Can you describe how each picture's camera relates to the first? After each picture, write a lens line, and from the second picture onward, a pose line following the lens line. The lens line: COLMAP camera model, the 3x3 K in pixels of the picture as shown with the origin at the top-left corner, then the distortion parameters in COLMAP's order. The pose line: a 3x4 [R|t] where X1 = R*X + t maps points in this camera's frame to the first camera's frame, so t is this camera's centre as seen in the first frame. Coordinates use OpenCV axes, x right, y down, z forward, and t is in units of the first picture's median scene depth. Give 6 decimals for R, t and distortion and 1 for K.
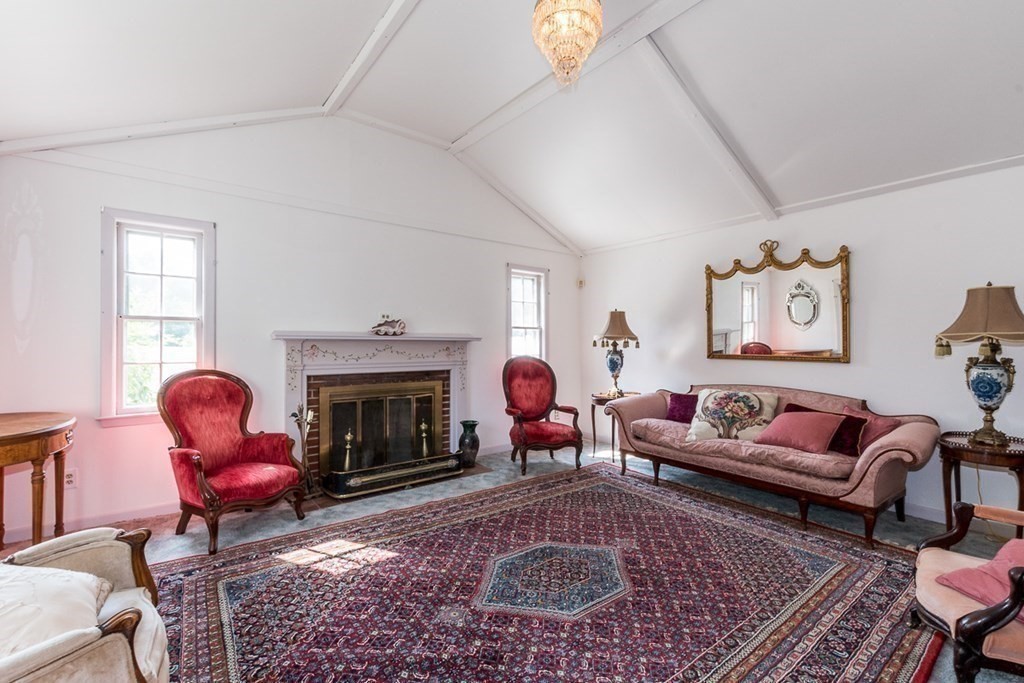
lens RADIAL K [[444.6, 0, 510.4], [0, 444.6, 341.5], [0, 0, 1]] dist [0.006638, -0.002055]
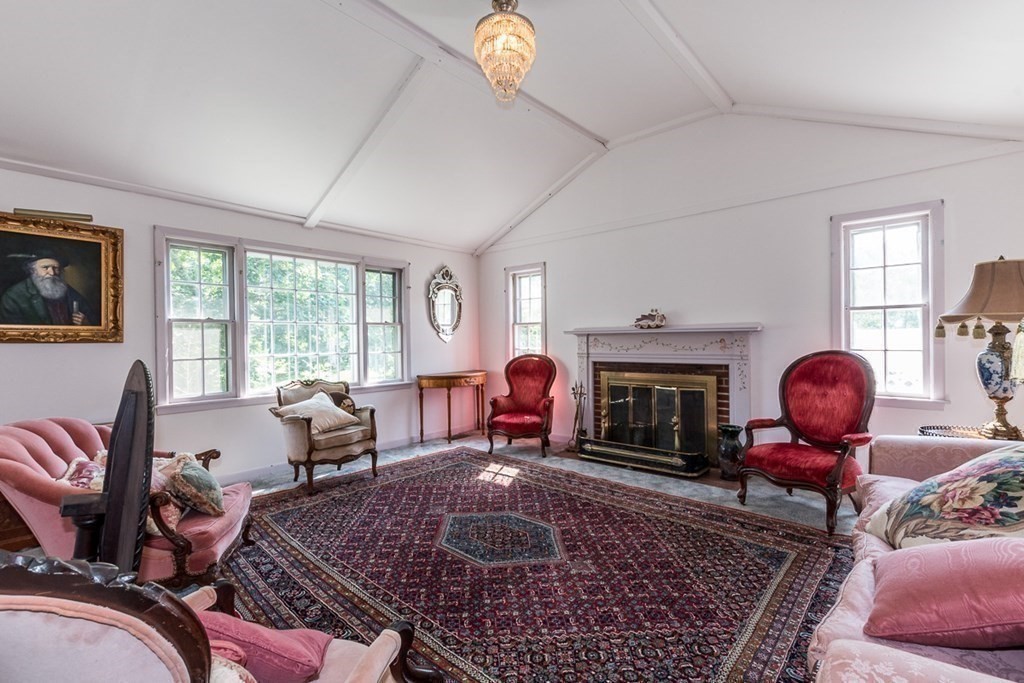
lens RADIAL K [[444.6, 0, 511.6], [0, 444.6, 341.4], [0, 0, 1]] dist [0.006638, -0.002055]
pose [[0.194362, 0.000552, -0.980930, 0.839313], [0.021002, 0.999768, 0.004723, 0.006423], [0.980705, -0.021519, 0.194305, 0.547920]]
